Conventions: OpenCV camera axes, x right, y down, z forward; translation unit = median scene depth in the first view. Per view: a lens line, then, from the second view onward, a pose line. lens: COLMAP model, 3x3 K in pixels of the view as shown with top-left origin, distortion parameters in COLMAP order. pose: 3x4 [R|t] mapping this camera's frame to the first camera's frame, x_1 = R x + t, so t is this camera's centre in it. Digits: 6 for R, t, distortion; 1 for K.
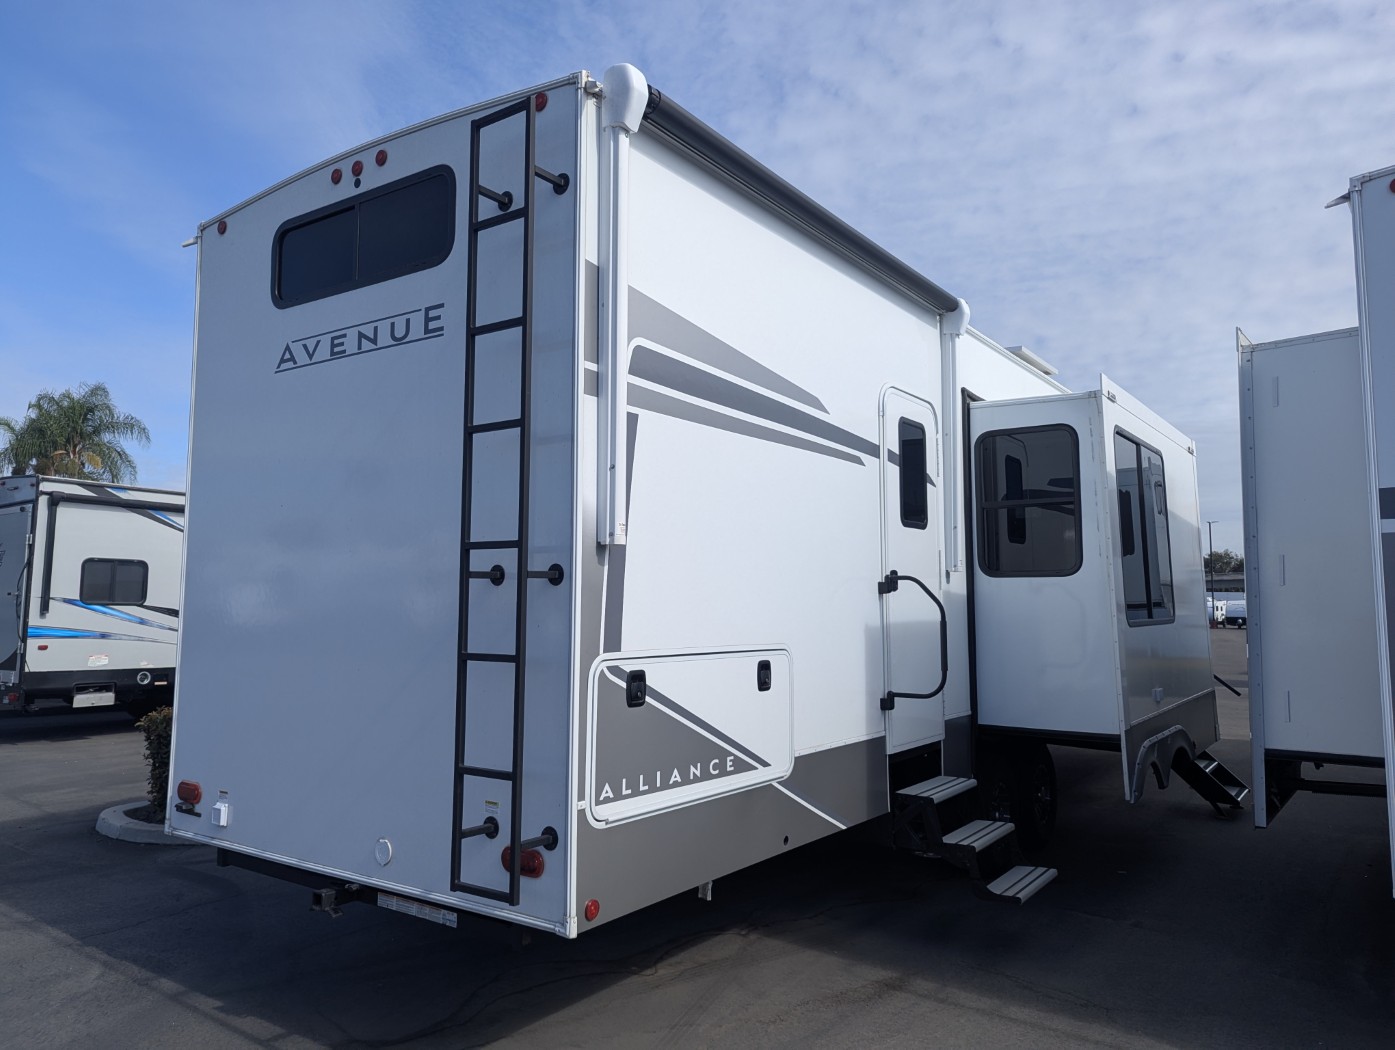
lens RADIAL K [[987.2, 0, 693.0], [0, 987.2, 517.9], [0, 0, 1]] dist [0.030117, -0.009771]
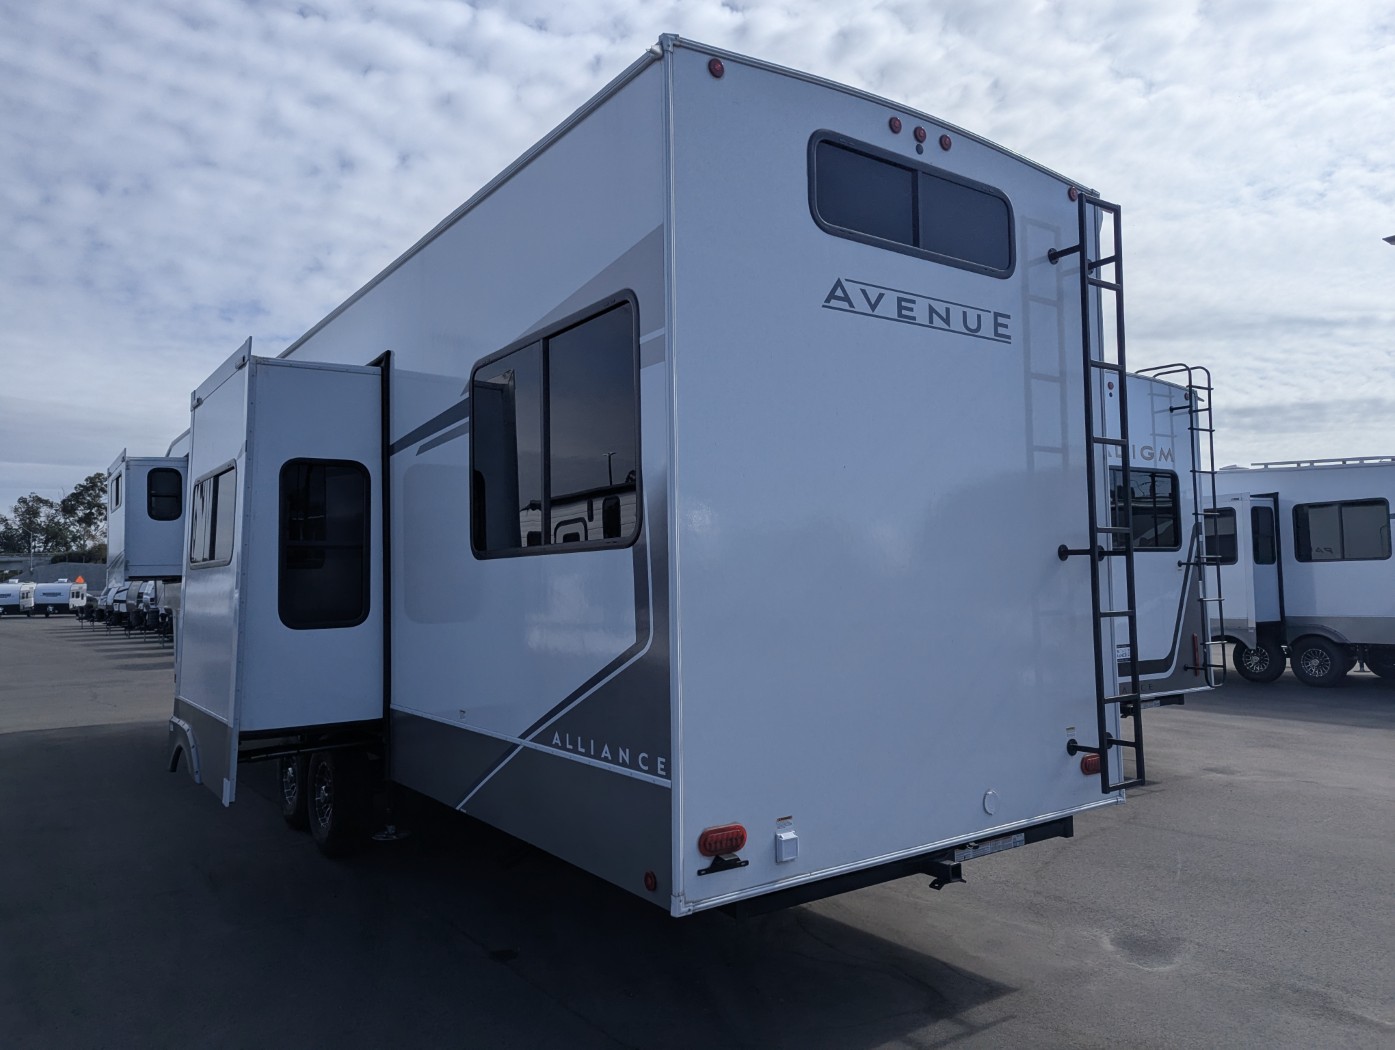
lens RADIAL K [[987.2, 0, 693.4], [0, 987.2, 524.0], [0, 0, 1]] dist [0.030117, -0.009771]
pose [[0.327534, 0.045334, 0.943751, -1.313030], [-0.062707, 0.997689, -0.026162, 0.071025], [-0.942756, -0.050610, 0.329620, 0.864332]]
